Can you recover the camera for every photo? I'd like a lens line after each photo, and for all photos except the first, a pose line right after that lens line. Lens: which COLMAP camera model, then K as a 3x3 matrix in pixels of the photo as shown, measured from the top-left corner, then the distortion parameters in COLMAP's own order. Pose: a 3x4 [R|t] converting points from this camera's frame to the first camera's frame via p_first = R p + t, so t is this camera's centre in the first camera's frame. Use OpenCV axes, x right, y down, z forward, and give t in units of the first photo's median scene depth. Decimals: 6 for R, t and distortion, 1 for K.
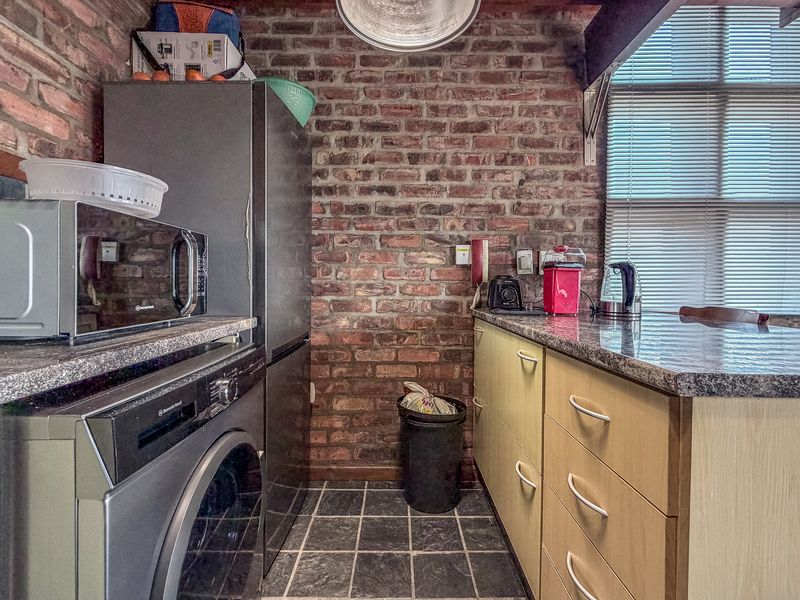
lens RADIAL K [[362.7, 0, 402.6], [0, 362.7, 287.4], [0, 0, 1]] dist [-0.002684, -0.001064]
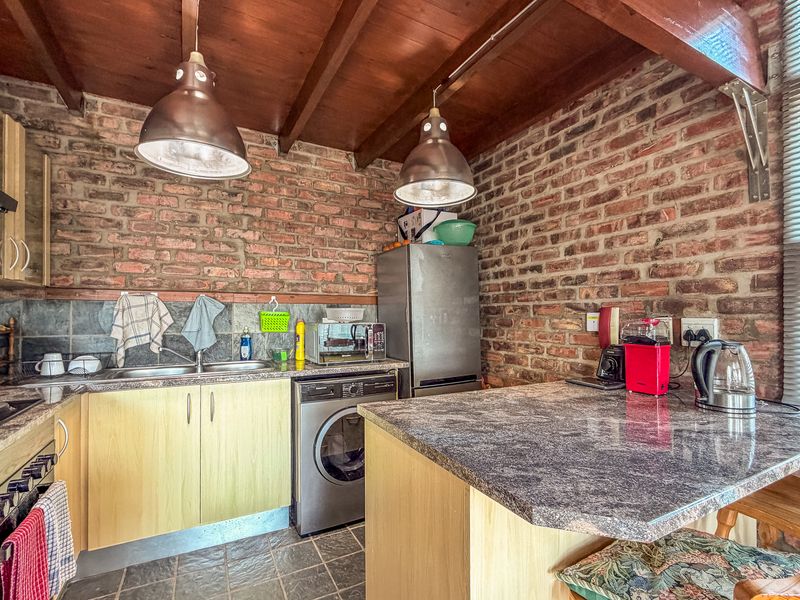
lens RADIAL K [[382.1, 0, 405.2], [0, 382.1, 313.4], [0, 0, 1]] dist [-0.002579, -0.000352]
pose [[0.468834, -0.006057, -0.883265, 0.885137], [-0.003192, 0.999958, -0.008551, -0.103664], [0.883280, 0.006828, 0.468795, 0.001517]]
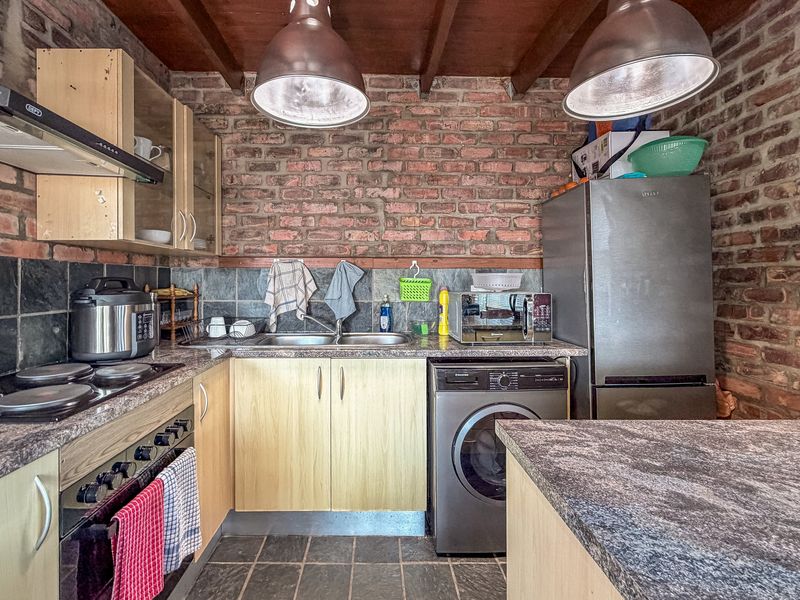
lens RADIAL K [[382.1, 0, 392.1], [0, 382.1, 284.8], [0, 0, 1]] dist [-0.002579, -0.000352]
pose [[0.019359, 0.005423, -0.999798, 0.648899], [-0.006187, 0.999967, 0.005304, -0.104910], [0.999793, 0.006083, 0.019392, 0.135350]]
